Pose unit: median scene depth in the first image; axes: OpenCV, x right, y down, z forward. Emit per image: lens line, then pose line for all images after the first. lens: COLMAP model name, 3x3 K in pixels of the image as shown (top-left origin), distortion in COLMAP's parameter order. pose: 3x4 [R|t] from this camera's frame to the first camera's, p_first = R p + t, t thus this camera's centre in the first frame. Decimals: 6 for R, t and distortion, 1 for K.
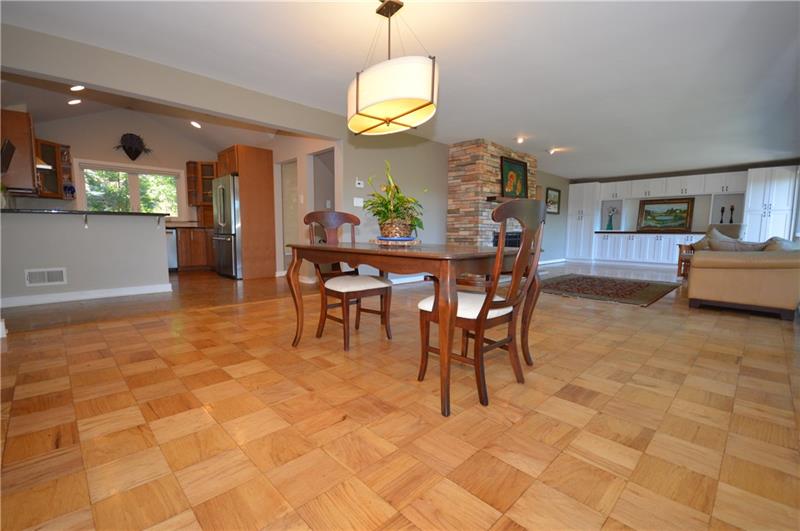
lens RADIAL K [[354.2, 0, 400.2], [0, 354.2, 268.2], [0, 0, 1]] dist [0.002586, 0.000105]
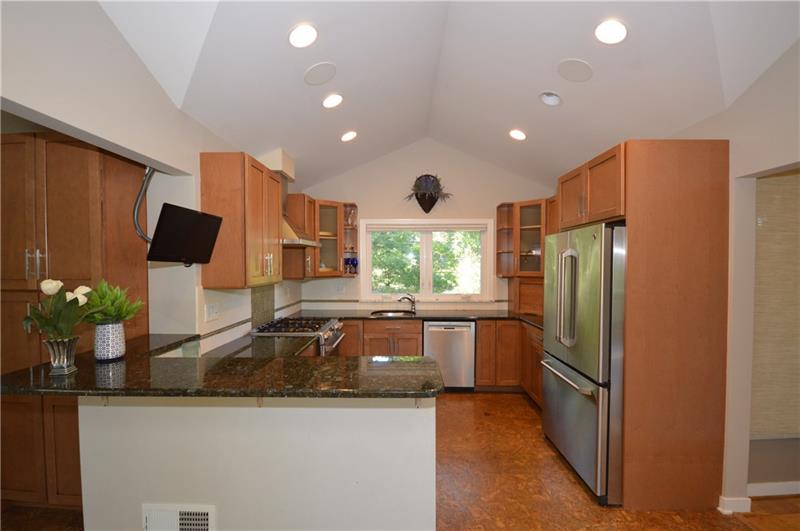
lens RADIAL K [[354.2, 0, 398.5], [0, 354.2, 269.6], [0, 0, 1]] dist [0.002586, 0.000105]
pose [[0.695750, 0.005779, -0.718261, -0.304702], [-0.070670, 0.995667, -0.060445, -0.151070], [0.714799, 0.092814, 0.693144, 0.502191]]
